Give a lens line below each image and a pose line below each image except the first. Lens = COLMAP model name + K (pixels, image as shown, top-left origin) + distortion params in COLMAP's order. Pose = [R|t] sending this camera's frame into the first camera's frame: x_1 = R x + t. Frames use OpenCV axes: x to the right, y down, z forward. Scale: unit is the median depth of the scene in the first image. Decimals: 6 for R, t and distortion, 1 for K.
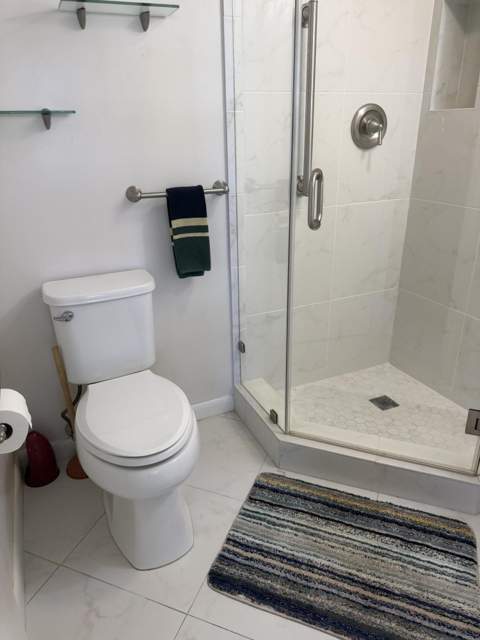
lens RADIAL K [[457.7, 0, 238.2], [0, 457.7, 320.4], [0, 0, 1]] dist [0.044265, -0.039995]
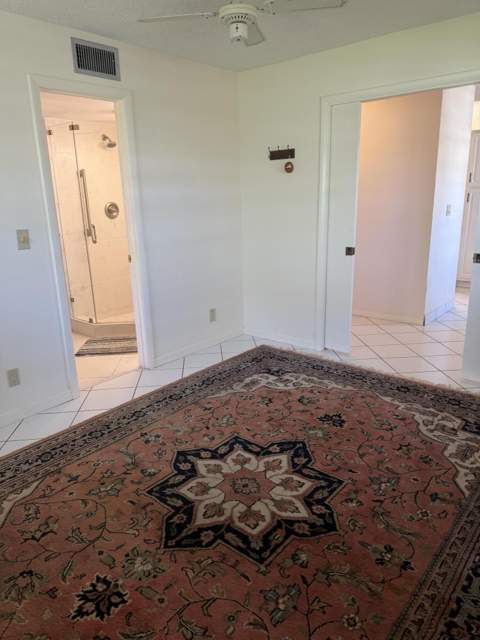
lens RADIAL K [[457.7, 0, 241.2], [0, 457.7, 322.6], [0, 0, 1]] dist [0.044265, -0.039995]
pose [[0.902890, -0.120498, 0.412637, -0.216846], [0.183527, 0.976082, -0.116541, 0.664443], [-0.388725, 0.180954, 0.903409, -1.587715]]
